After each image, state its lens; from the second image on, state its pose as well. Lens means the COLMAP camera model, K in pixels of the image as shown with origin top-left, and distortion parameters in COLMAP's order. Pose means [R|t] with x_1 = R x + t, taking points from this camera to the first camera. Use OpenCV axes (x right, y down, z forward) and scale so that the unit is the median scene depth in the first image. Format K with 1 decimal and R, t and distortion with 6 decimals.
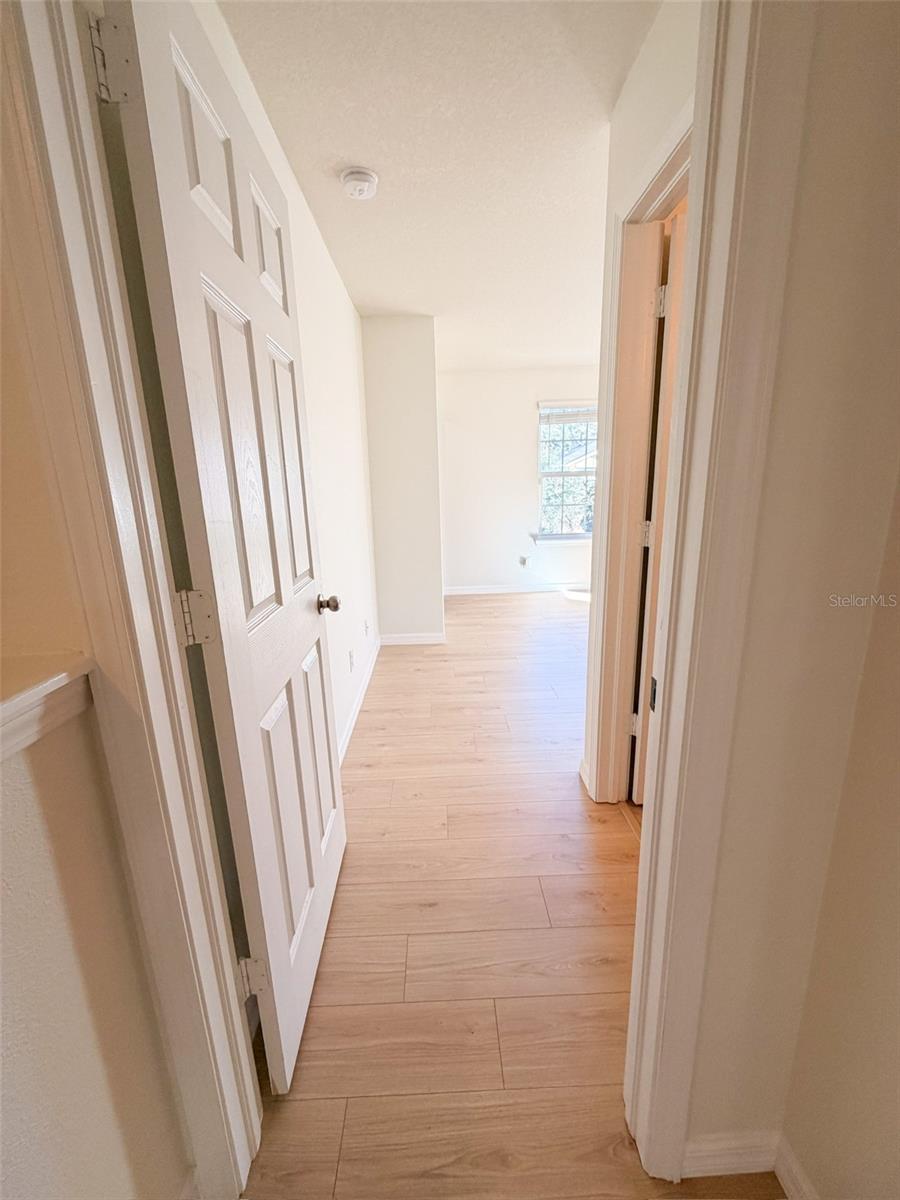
lens RADIAL K [[478.2, 0, 450.0], [0, 478.2, 600.0], [0, 0, 1]] dist [-0.000380, -0.000095]
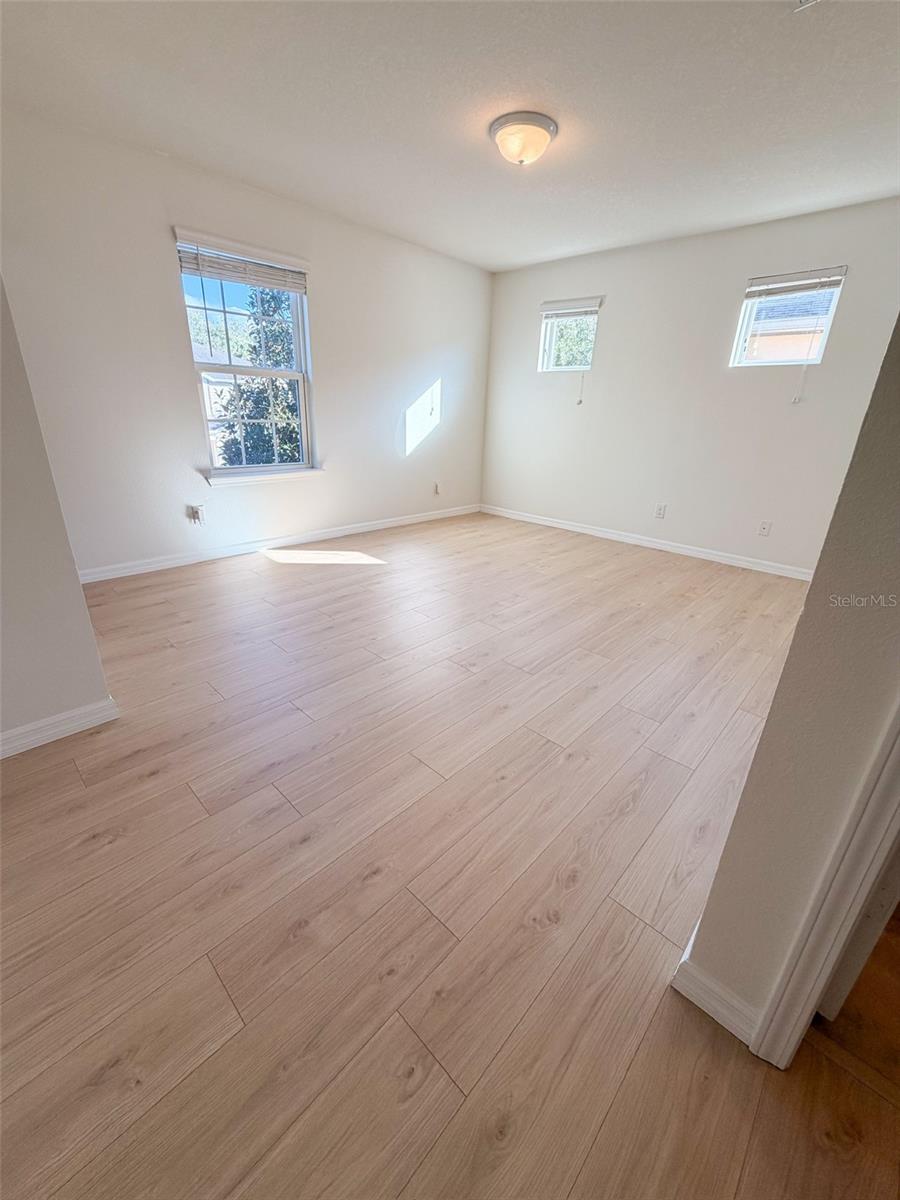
lens RADIAL K [[478.2, 0, 450.0], [0, 478.2, 600.0], [0, 0, 1]] dist [-0.000380, -0.000095]
pose [[0.710559, -0.207903, 0.672222, -0.084888], [0.109990, 0.976427, 0.185724, -0.084926], [-0.694988, -0.058030, 0.716675, 0.552966]]
